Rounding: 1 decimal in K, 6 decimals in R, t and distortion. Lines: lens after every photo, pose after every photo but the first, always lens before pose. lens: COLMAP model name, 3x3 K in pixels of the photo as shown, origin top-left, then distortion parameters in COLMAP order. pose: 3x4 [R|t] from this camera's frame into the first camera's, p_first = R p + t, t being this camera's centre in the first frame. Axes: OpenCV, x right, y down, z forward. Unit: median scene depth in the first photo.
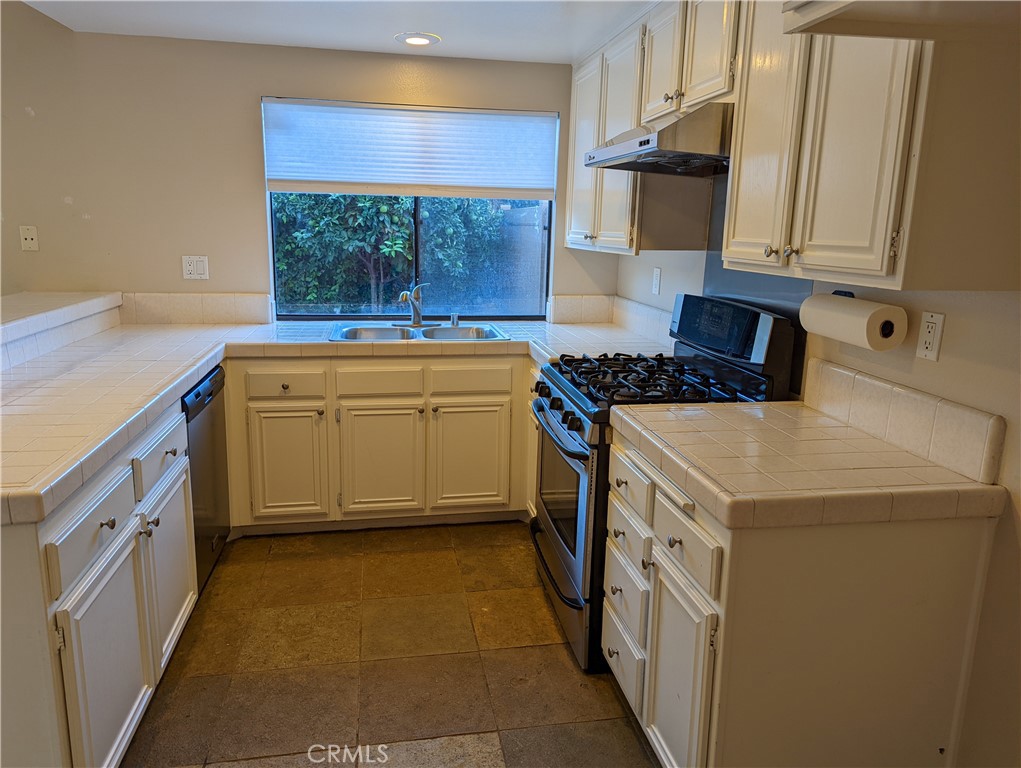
lens RADIAL K [[729.9, 0, 509.4], [0, 729.9, 379.8], [0, 0, 1]] dist [0.058025, -0.033846]
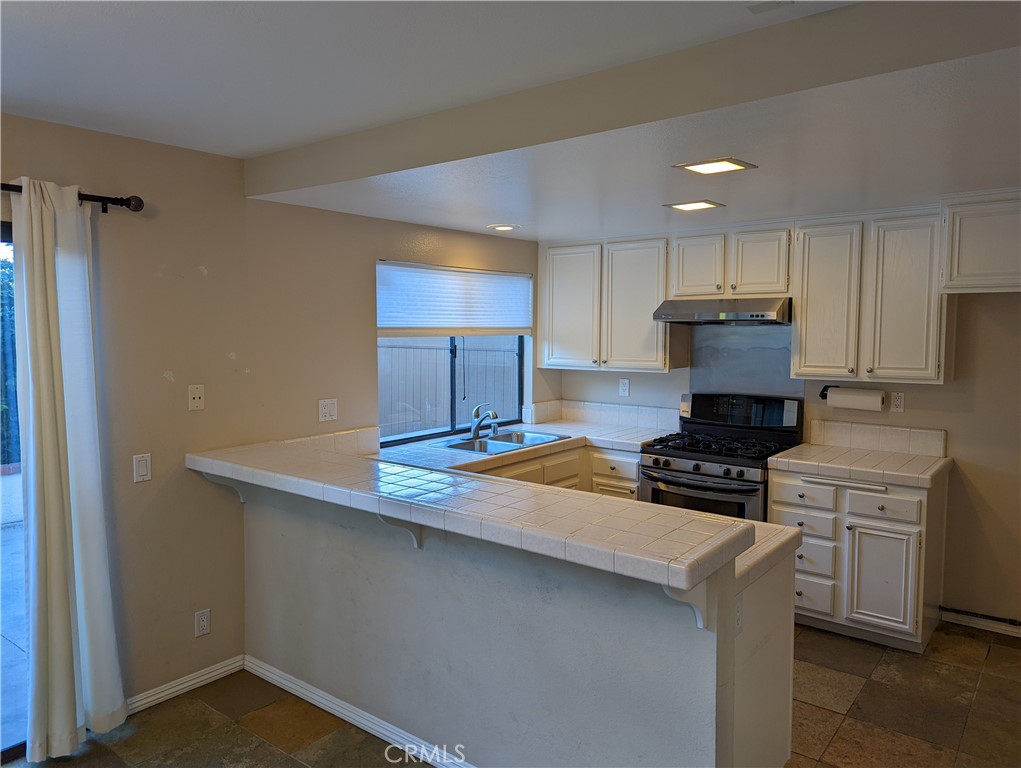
lens RADIAL K [[729.9, 0, 508.2], [0, 729.9, 385.4], [0, 0, 1]] dist [0.058025, -0.033846]
pose [[0.737899, -0.077876, 0.670403, -0.981469], [0.158093, 0.985629, -0.059517, -0.085476], [-0.656134, 0.149903, 0.739606, 0.034716]]
